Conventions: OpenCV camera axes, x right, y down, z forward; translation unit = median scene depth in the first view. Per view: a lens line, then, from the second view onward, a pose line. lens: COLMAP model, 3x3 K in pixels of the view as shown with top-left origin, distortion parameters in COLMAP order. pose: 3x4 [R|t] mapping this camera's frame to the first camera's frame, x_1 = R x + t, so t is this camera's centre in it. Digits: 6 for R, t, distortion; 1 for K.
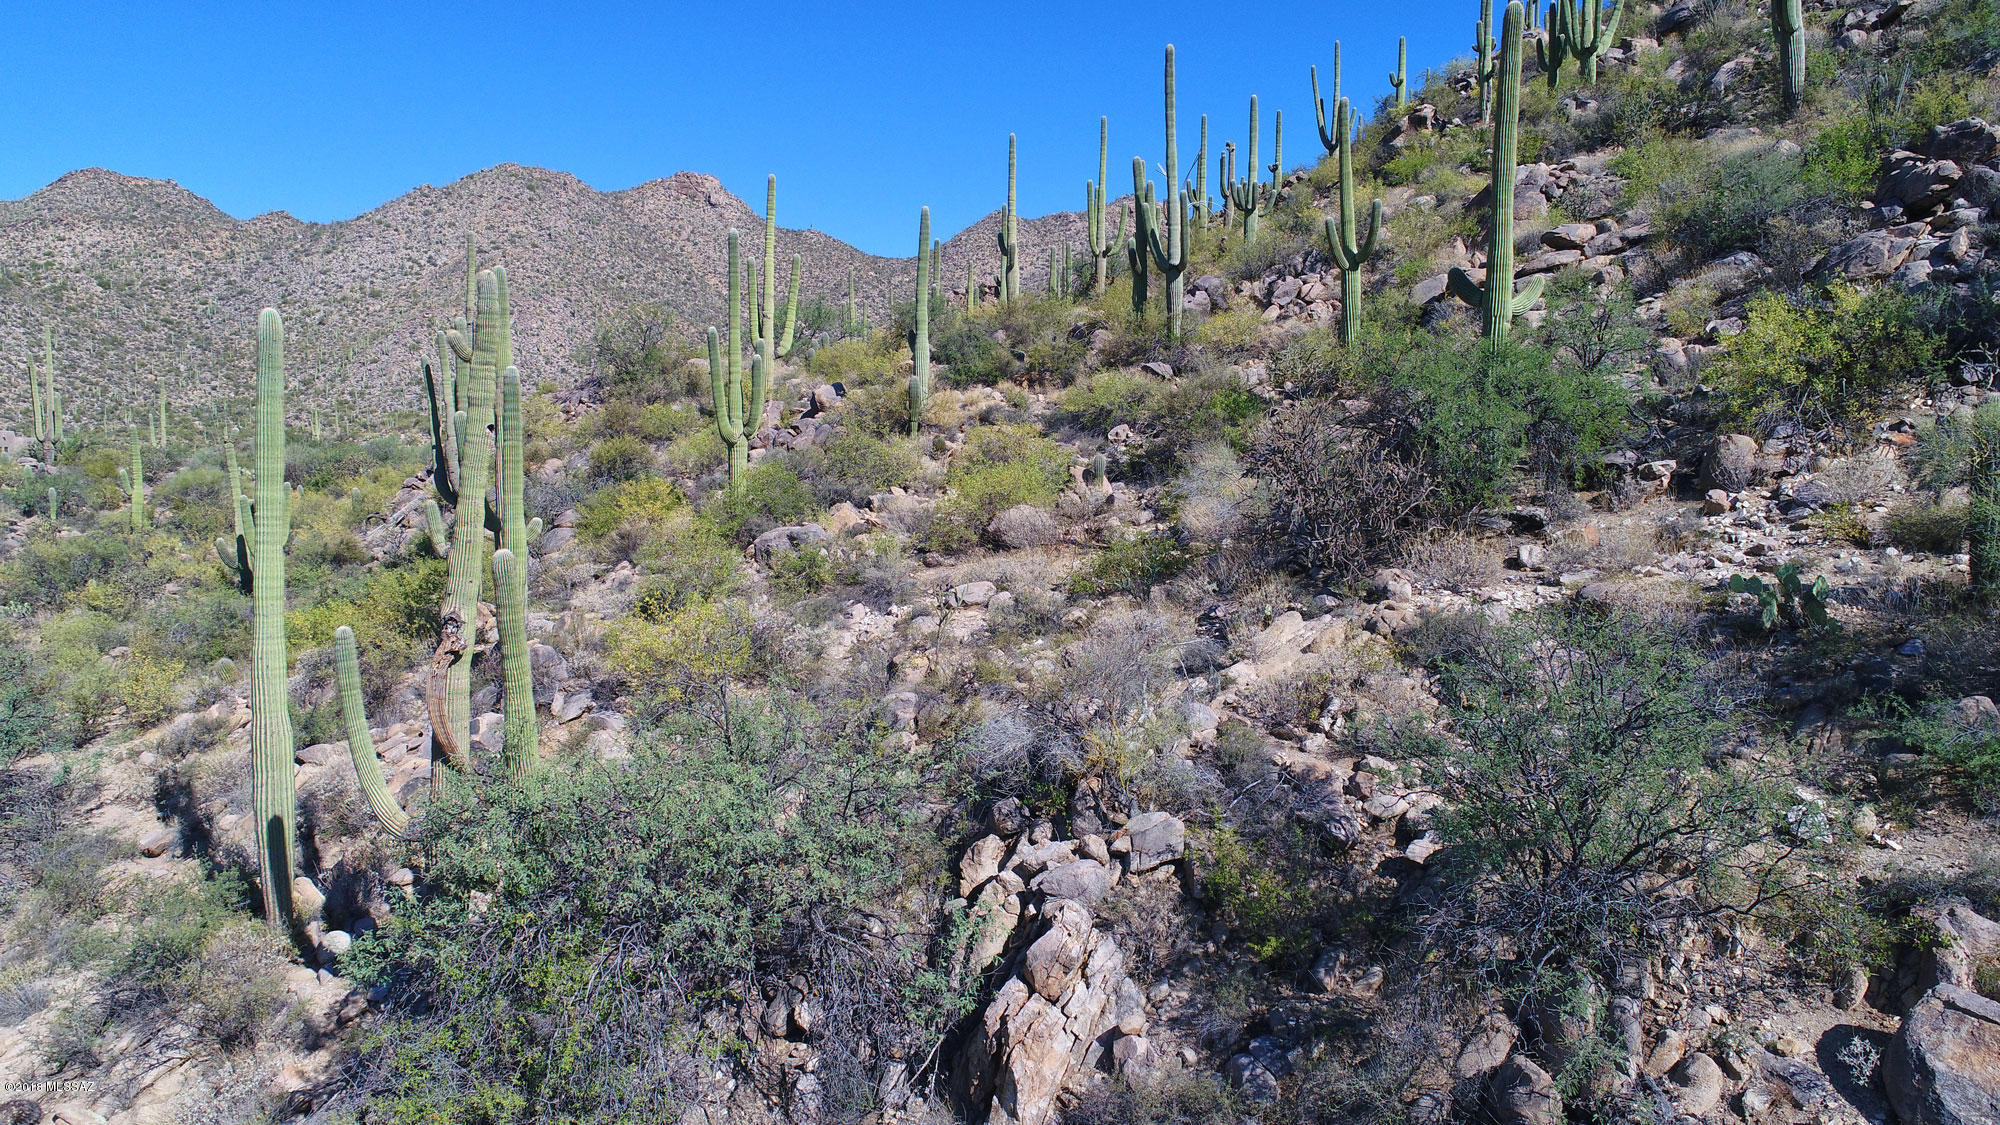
lens RADIAL K [[1337.1, 0, 994.1], [0, 1337.1, 563.2], [0, 0, 1]] dist [-0.002819, 0.002196]
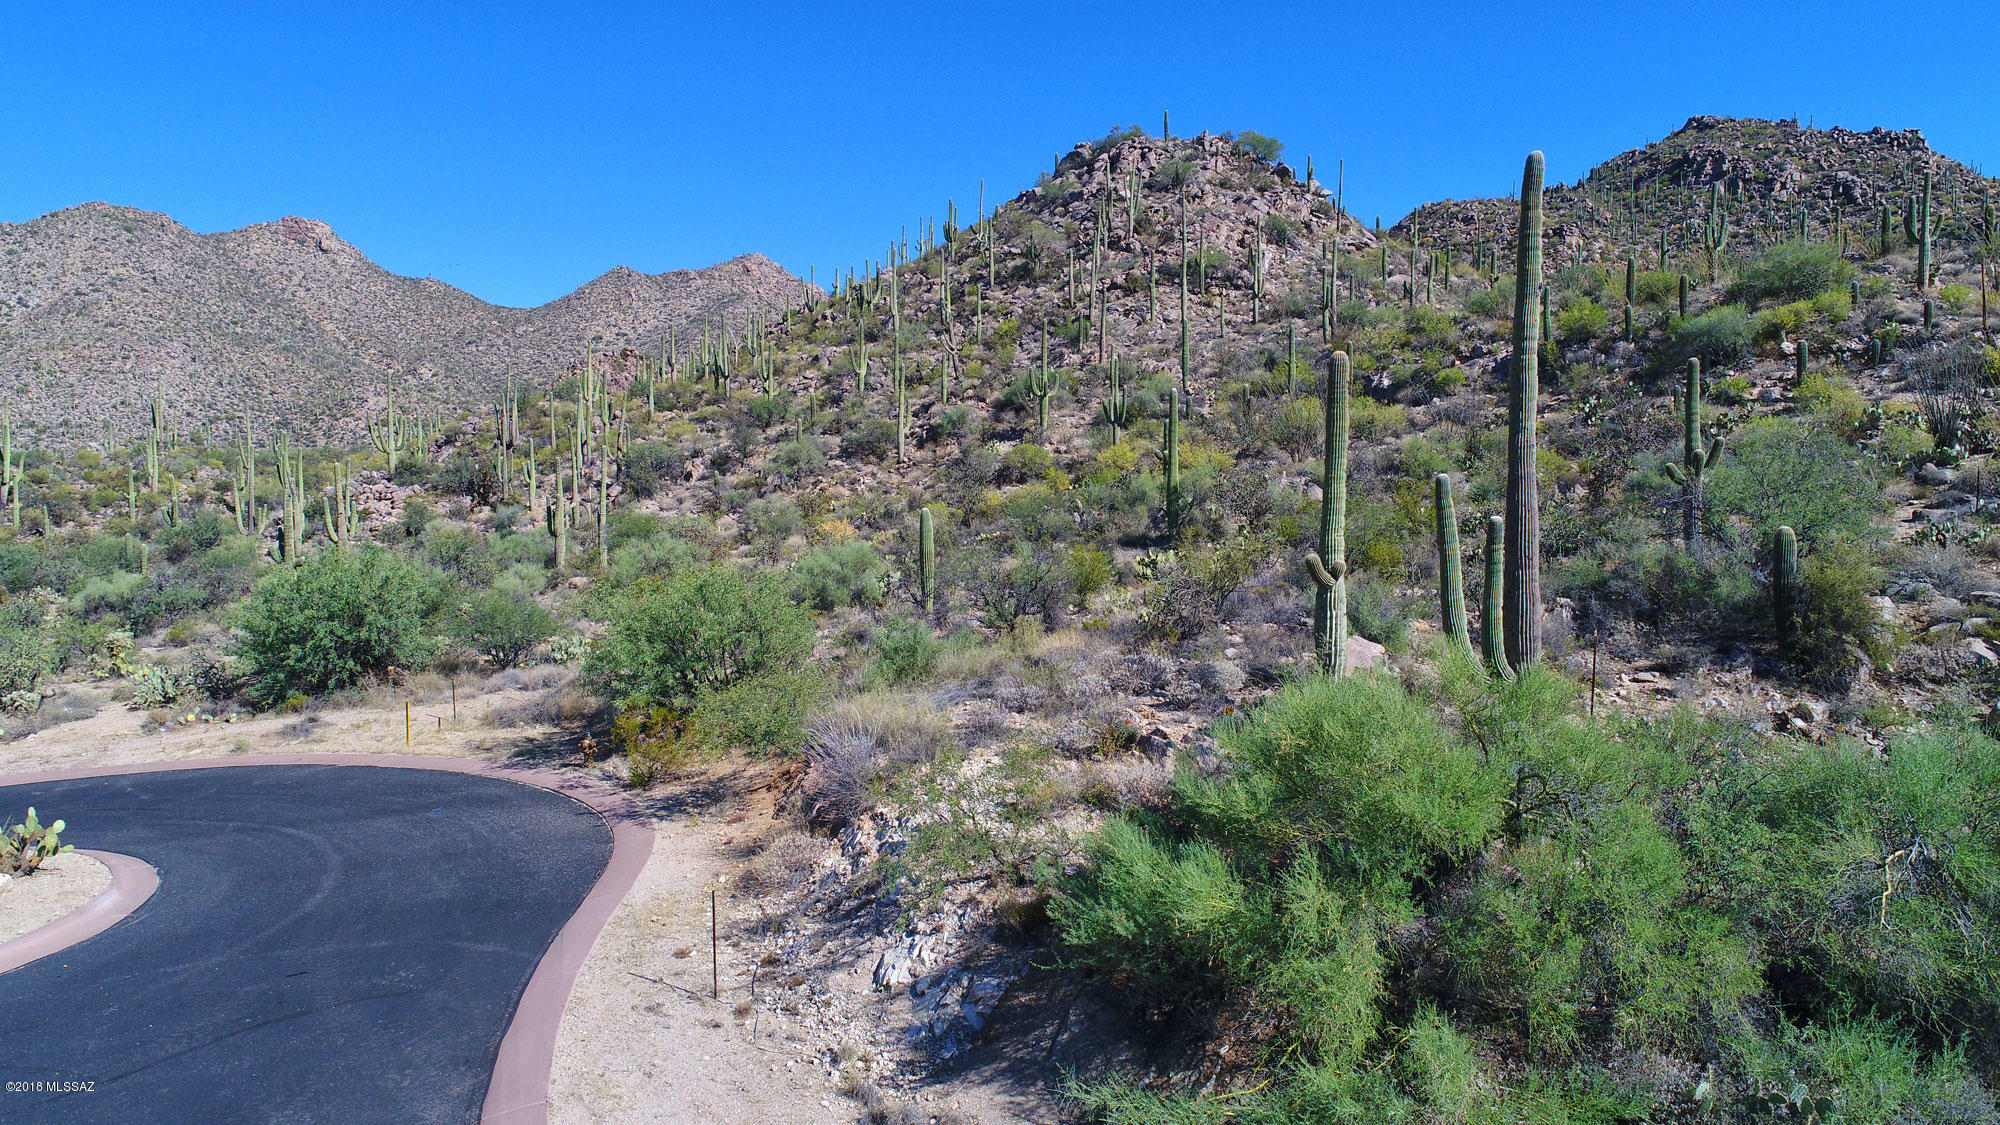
lens RADIAL K [[1337.1, 0, 993.7], [0, 1337.1, 556.4], [0, 0, 1]] dist [-0.002819, 0.002196]
pose [[0.962215, -0.024132, 0.271218, -0.006767], [0.035100, 0.998747, -0.035662, 0.017954], [-0.270018, 0.043834, 0.961857, -0.114597]]
